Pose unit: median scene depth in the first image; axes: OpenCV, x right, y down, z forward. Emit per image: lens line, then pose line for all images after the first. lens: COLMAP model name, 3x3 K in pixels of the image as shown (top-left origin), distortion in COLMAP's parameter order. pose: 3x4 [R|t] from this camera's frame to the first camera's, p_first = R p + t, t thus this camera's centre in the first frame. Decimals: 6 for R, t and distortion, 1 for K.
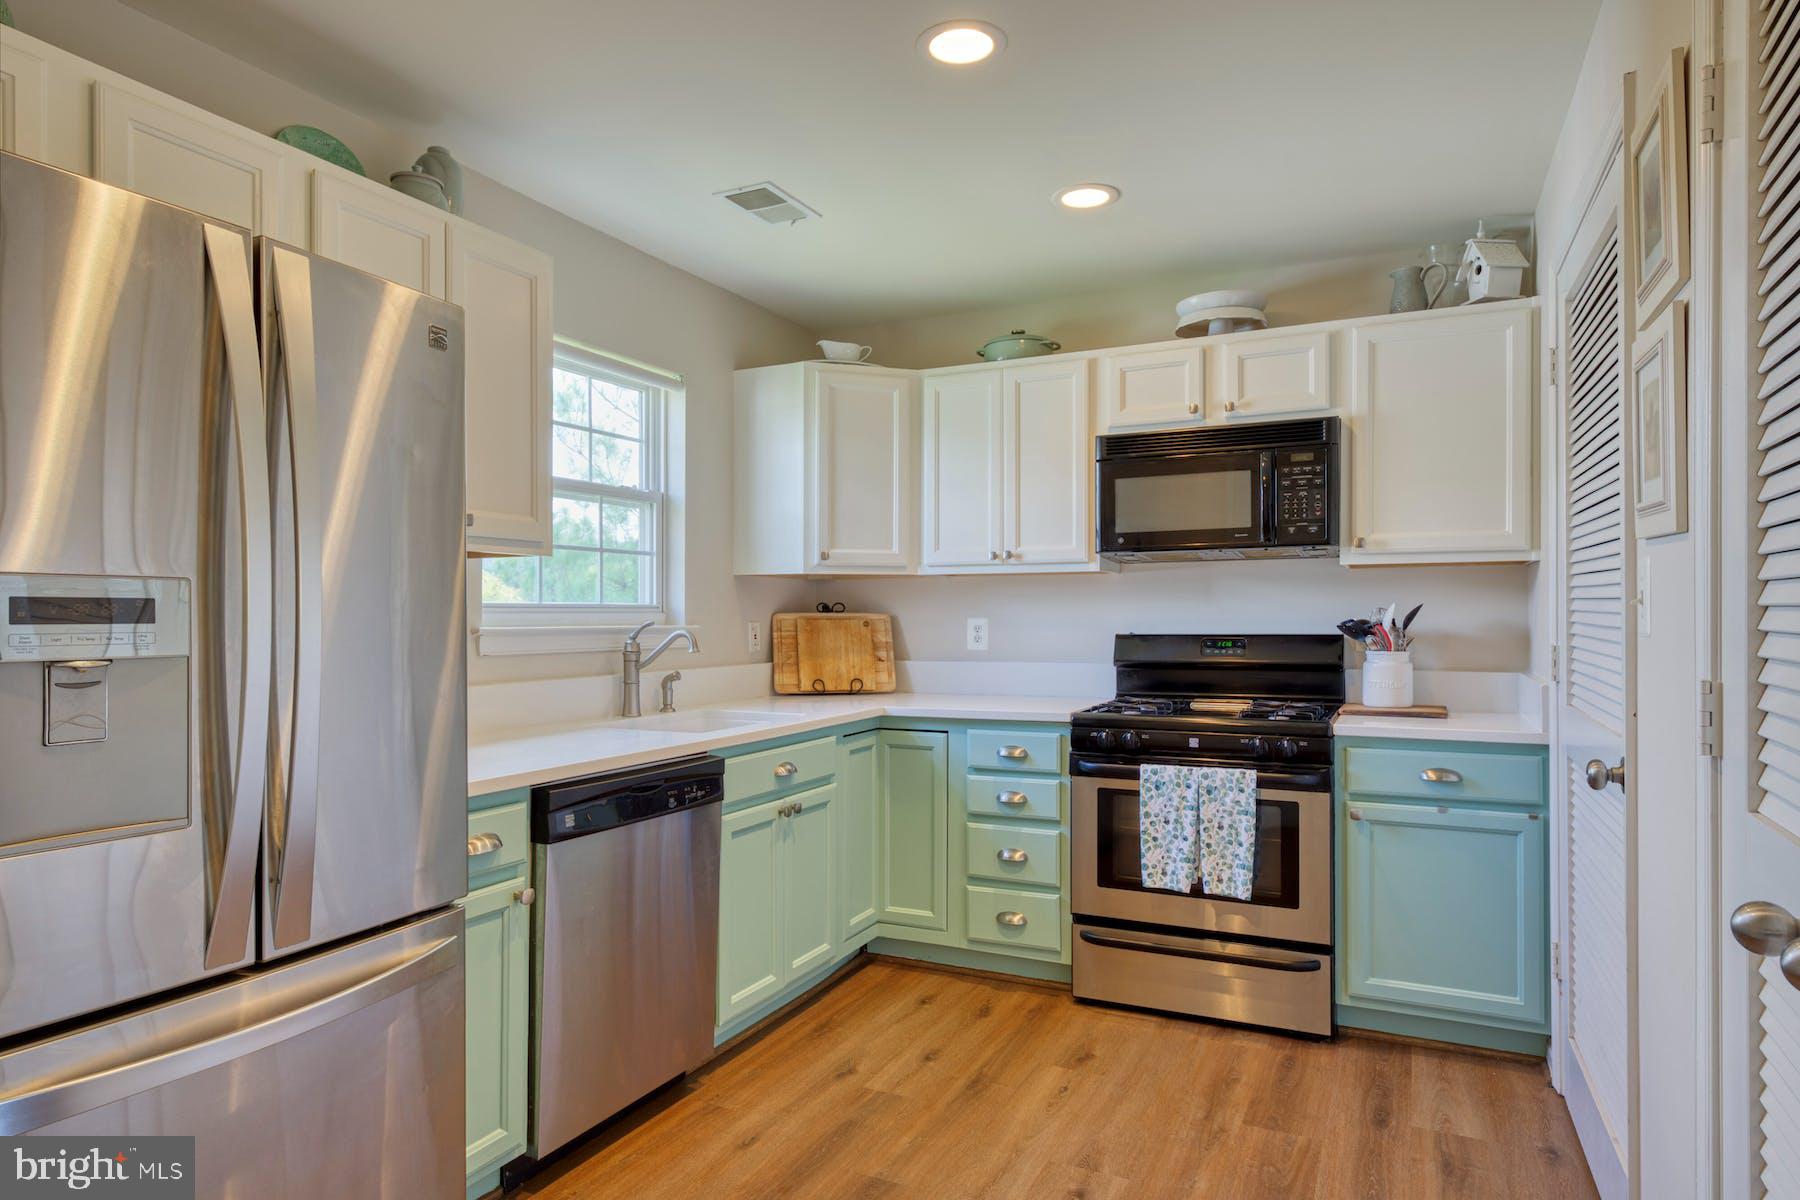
lens RADIAL K [[1059.1, 0, 897.3], [0, 1059.1, 633.9], [0, 0, 1]] dist [0.028010, -0.000605]
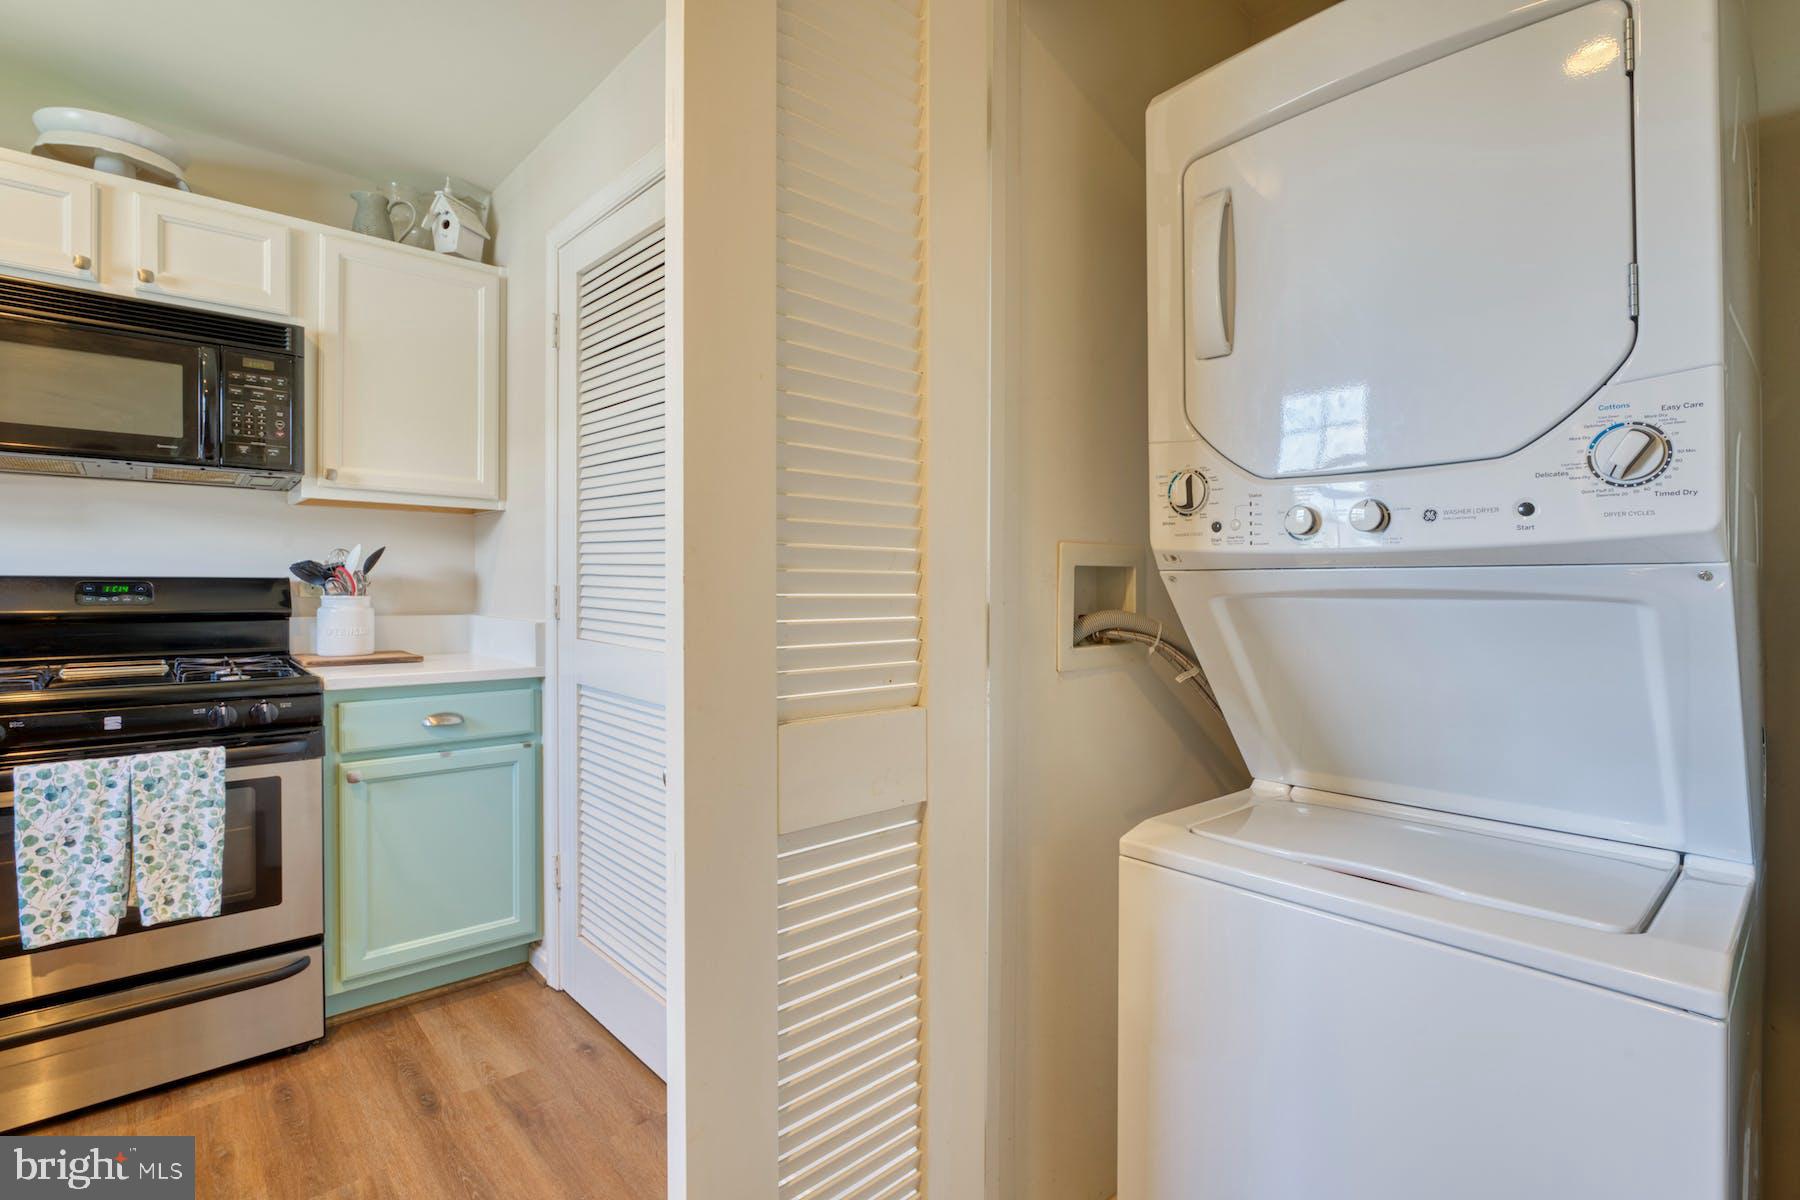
lens RADIAL K [[850.7, 0, 898.0], [0, 850.7, 597.0], [0, 0, 1]] dist [-0.003016, -0.000317]
pose [[0.374362, -0.006252, 0.927262, -0.055051], [0.001320, 0.999980, 0.006209, 0.014602], [-0.927282, -0.001100, 0.374363, 0.297991]]
